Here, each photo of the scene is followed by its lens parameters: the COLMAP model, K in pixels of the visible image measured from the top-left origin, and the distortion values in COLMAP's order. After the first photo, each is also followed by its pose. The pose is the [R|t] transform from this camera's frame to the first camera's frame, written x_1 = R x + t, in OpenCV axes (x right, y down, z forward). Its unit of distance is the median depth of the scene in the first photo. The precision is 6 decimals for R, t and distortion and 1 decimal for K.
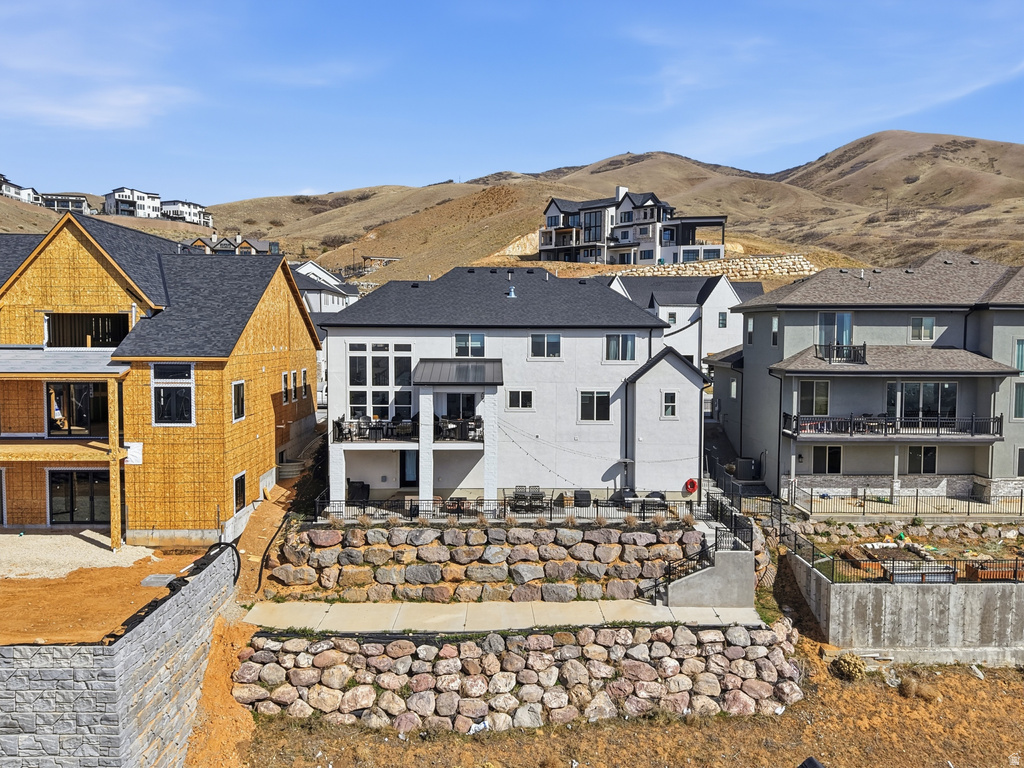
lens RADIAL K [[869.3, 0, 512.0], [0, 869.3, 384.0], [0, 0, 1]] dist [0.016005, -0.004029]
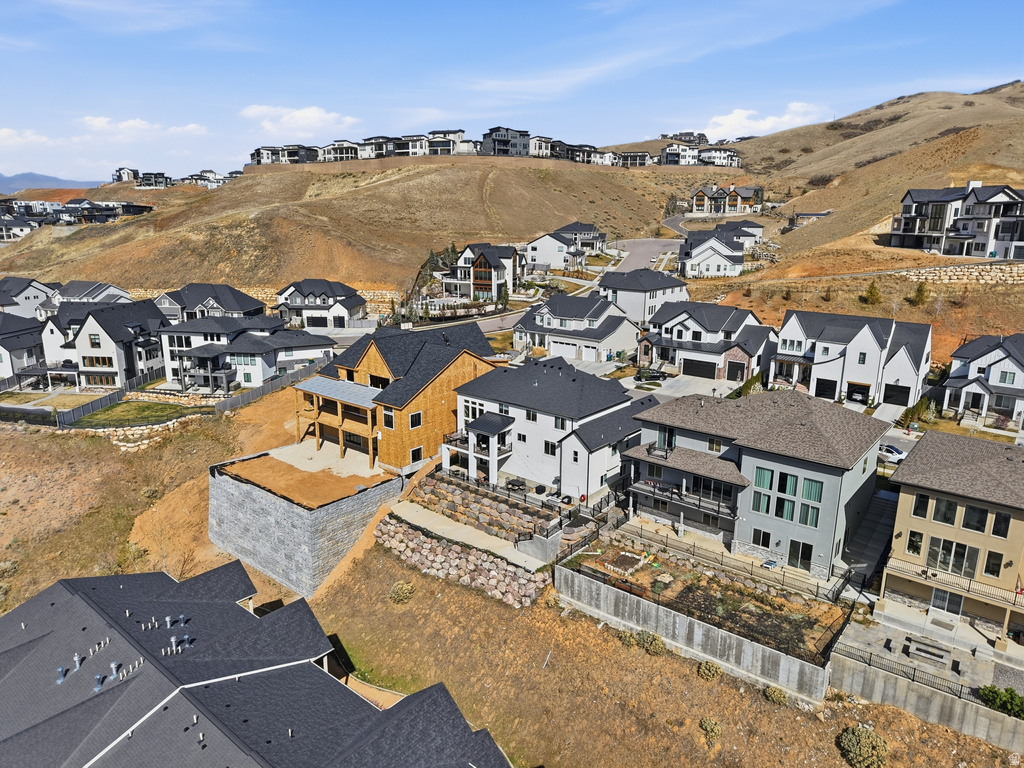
lens RADIAL K [[682.2, 0, 513.4], [0, 682.2, 385.9], [0, 0, 1]] dist [0.064824, -0.081368]
pose [[0.751413, 0.160157, -0.640101, 1.042747], [-0.040117, 0.979390, 0.197956, -0.436261], [0.658612, -0.123067, 0.742351, -0.240337]]
